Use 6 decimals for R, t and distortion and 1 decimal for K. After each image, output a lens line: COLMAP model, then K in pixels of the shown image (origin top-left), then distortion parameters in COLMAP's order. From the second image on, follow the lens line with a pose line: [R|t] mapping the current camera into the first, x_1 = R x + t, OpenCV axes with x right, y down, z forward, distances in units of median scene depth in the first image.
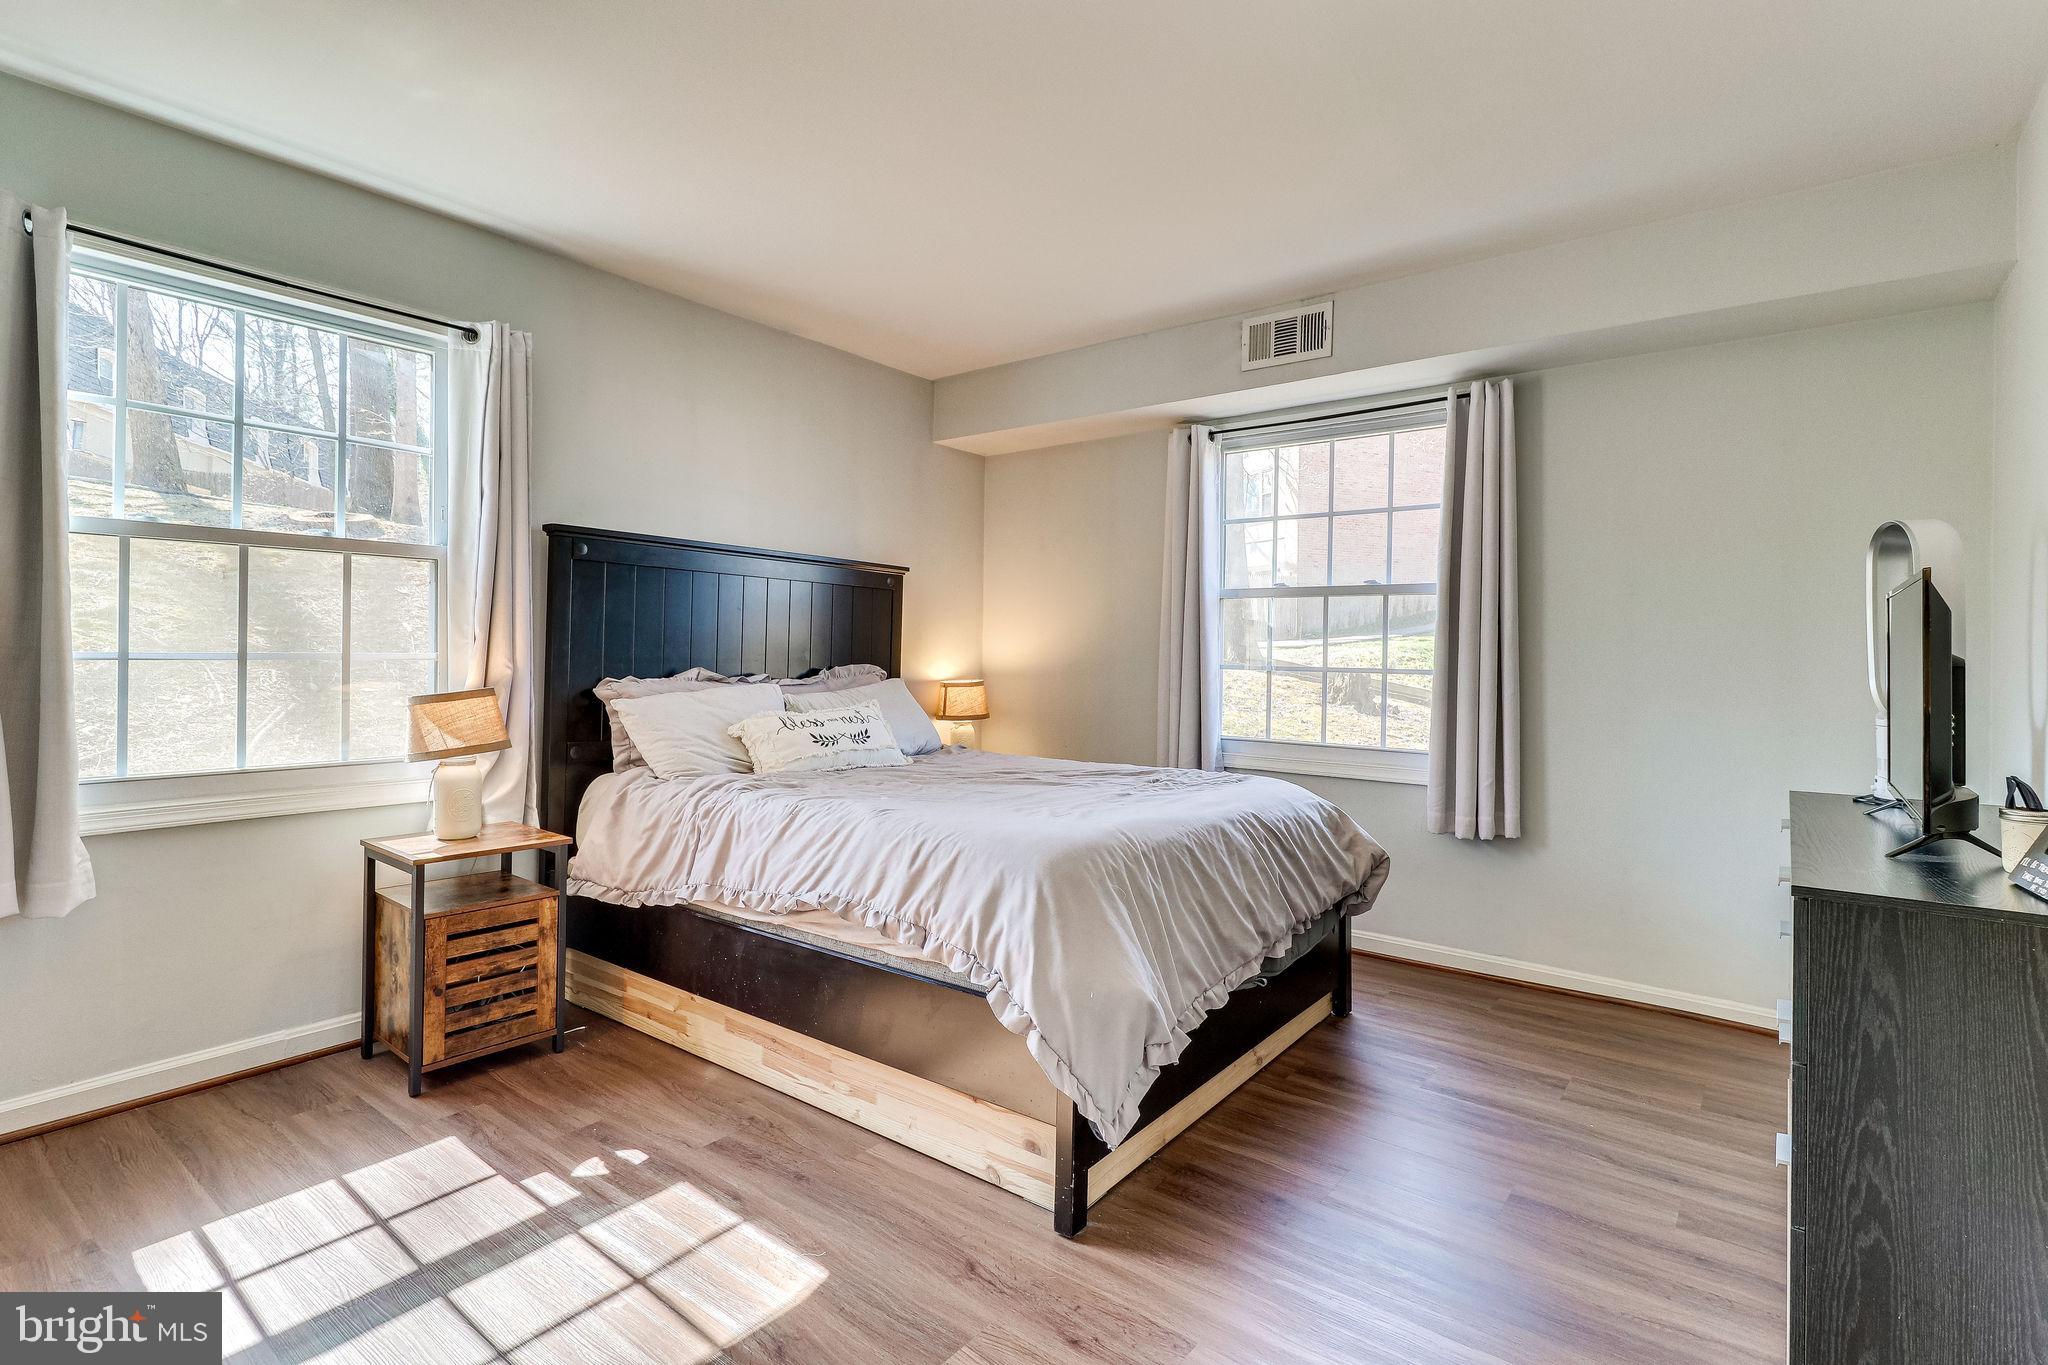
lens RADIAL K [[982.1, 0, 1025.9], [0, 982.1, 656.3], [0, 0, 1]] dist [0.017112, 0.000149]
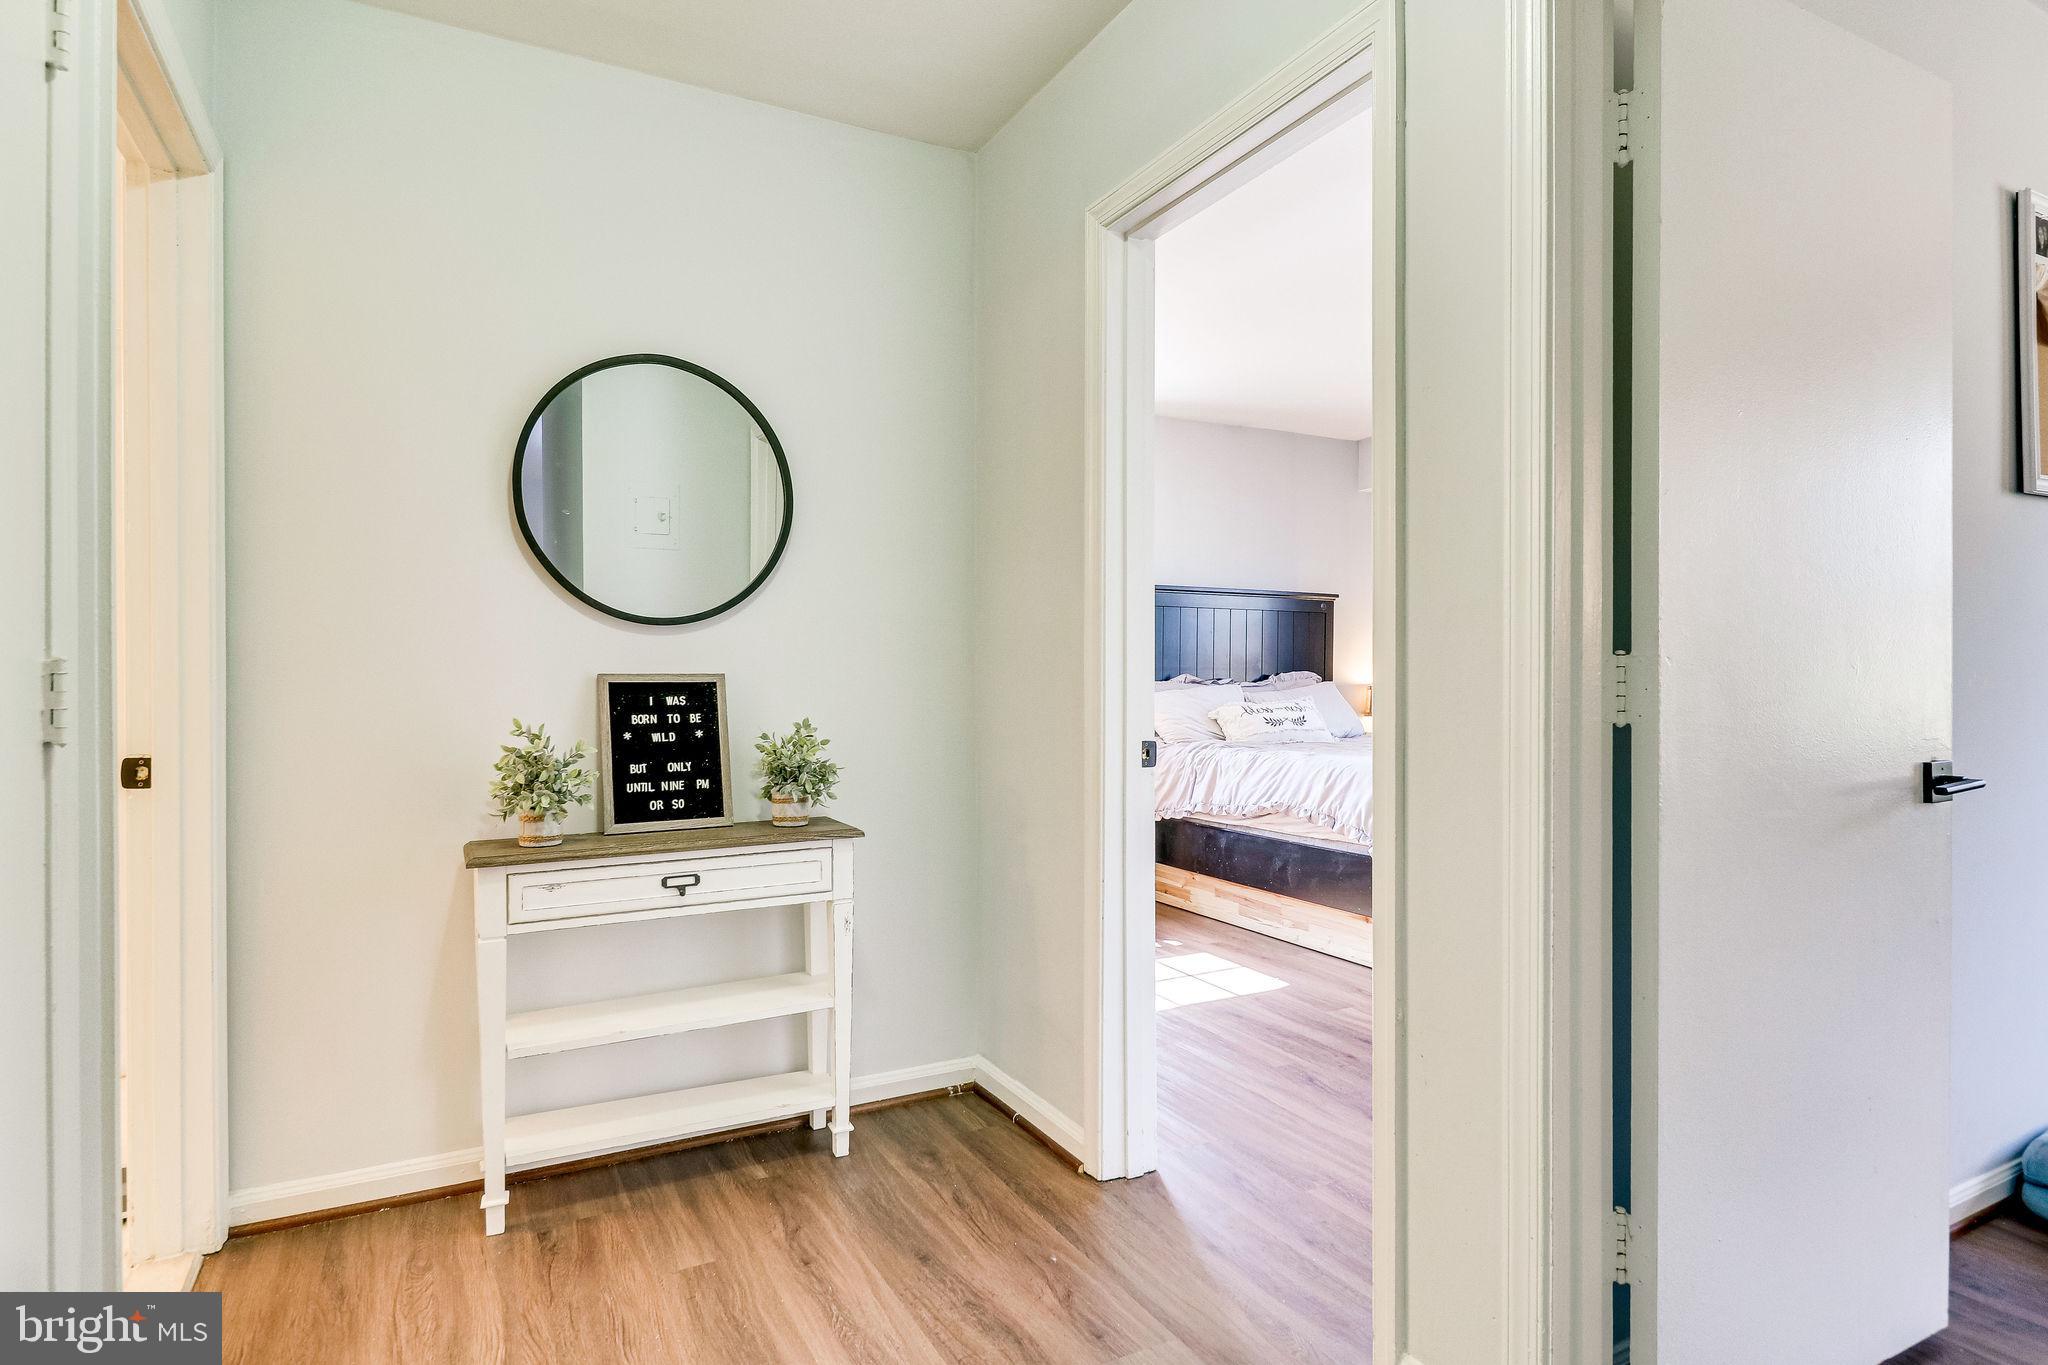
lens RADIAL K [[1119.7, 0, 1018.2], [0, 1119.7, 681.9], [0, 0, 1]] dist [0.005467, -0.007963]
pose [[0.910255, -0.015966, -0.413740, 0.134534], [0.016712, 0.999859, -0.001815, 0.023752], [0.413711, -0.005262, 0.910393, -0.648737]]
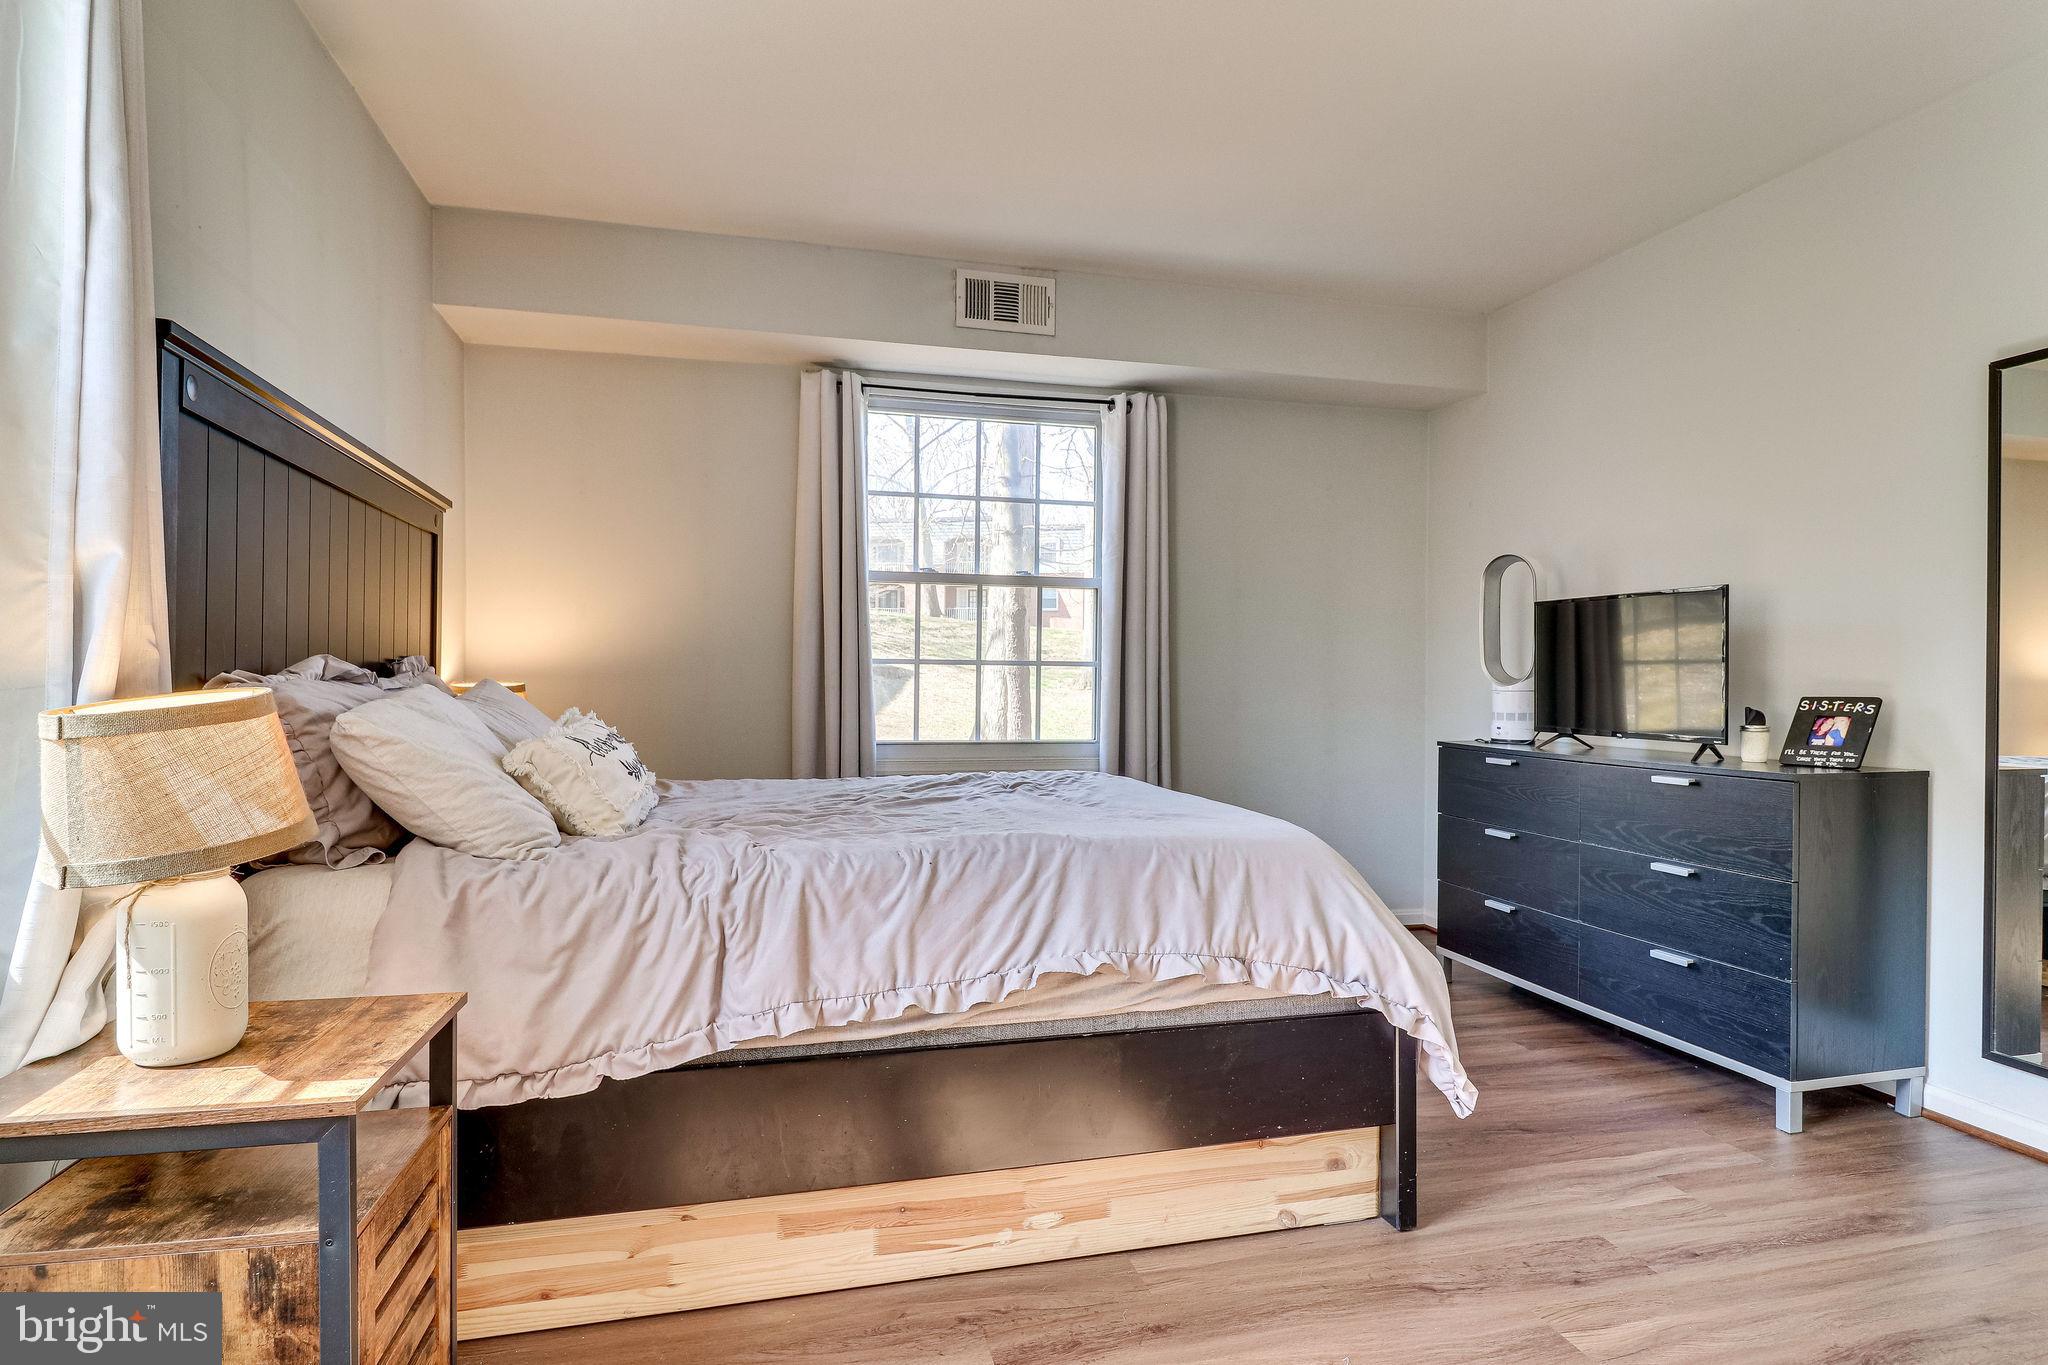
lens RADIAL K [[1119.7, 0, 1041.5], [0, 1119.7, 677.7], [0, 0, 1]] dist [0.005467, -0.007963]
pose [[0.605816, -0.010803, 0.795532, -0.623316], [0.003229, 0.999933, 0.011120, 0.019722], [-0.795599, -0.004168, 0.605810, 0.371064]]
